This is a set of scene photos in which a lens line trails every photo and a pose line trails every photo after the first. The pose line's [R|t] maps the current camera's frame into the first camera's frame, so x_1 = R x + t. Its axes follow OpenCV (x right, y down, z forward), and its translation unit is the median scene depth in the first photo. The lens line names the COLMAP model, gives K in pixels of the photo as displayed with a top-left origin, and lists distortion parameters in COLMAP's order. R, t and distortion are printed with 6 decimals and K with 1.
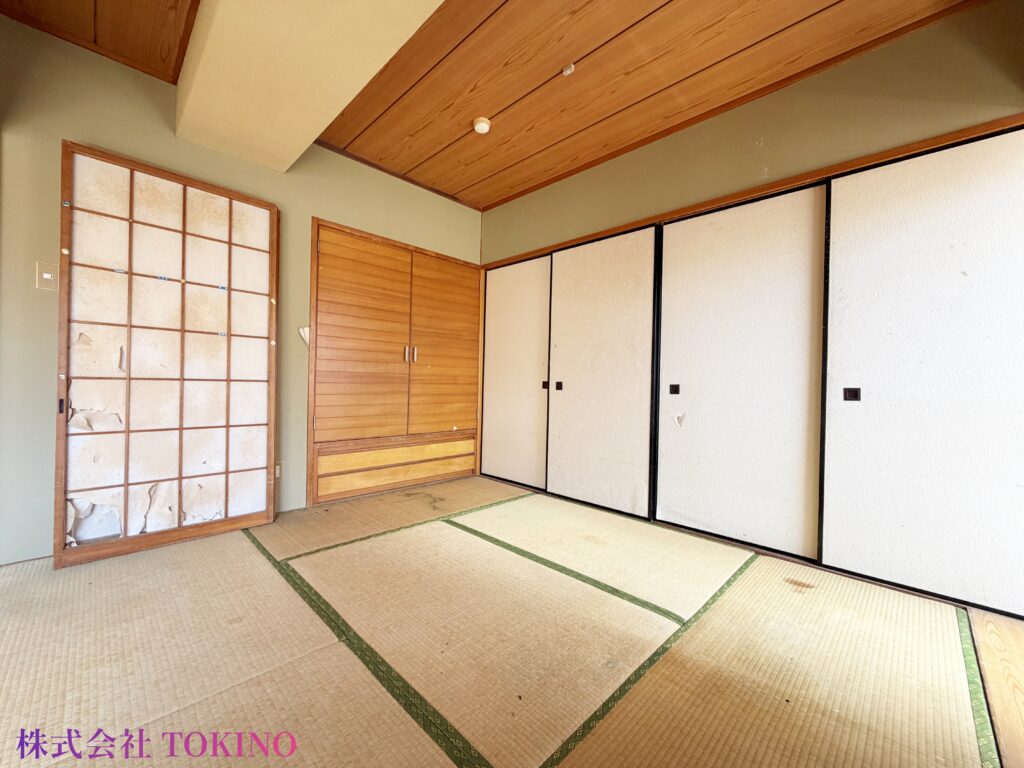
lens RADIAL K [[409.7, 0, 515.6], [0, 409.7, 381.3], [0, 0, 1]] dist [0.001031, 0.000154]
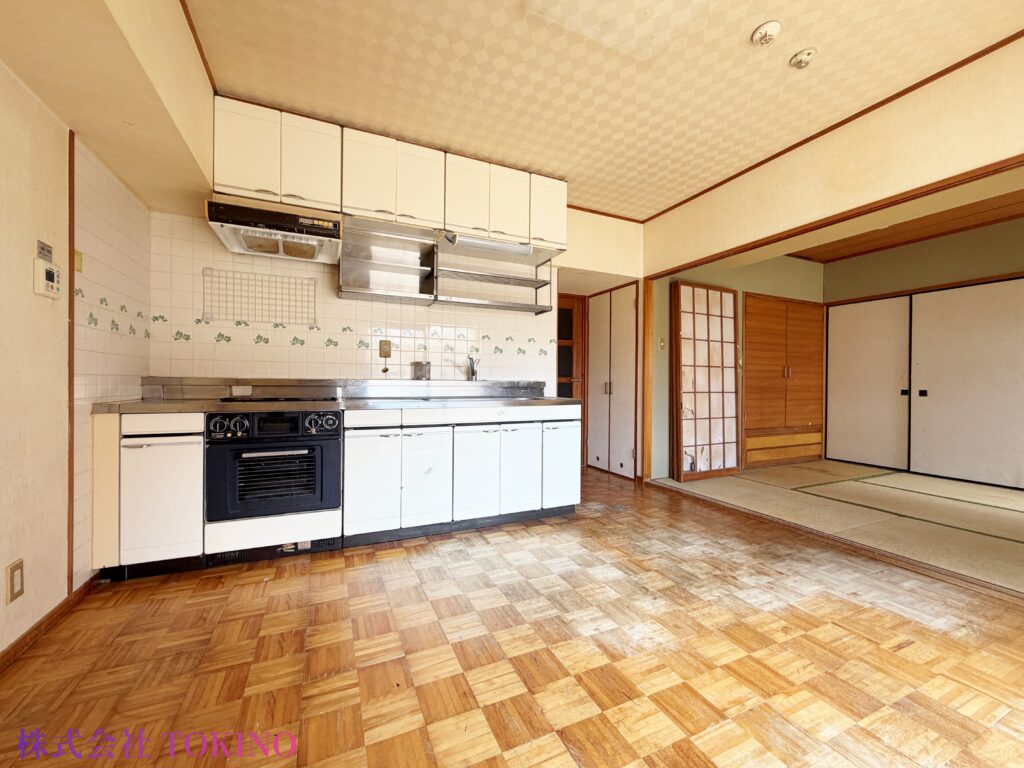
lens RADIAL K [[409.7, 0, 507.2], [0, 409.7, 385.0], [0, 0, 1]] dist [0.001031, 0.000154]
pose [[0.931916, -0.013977, -0.362403, -0.662417], [0.014276, 0.999896, -0.001852, -0.031817], [0.362392, -0.003448, 0.932019, -0.734847]]
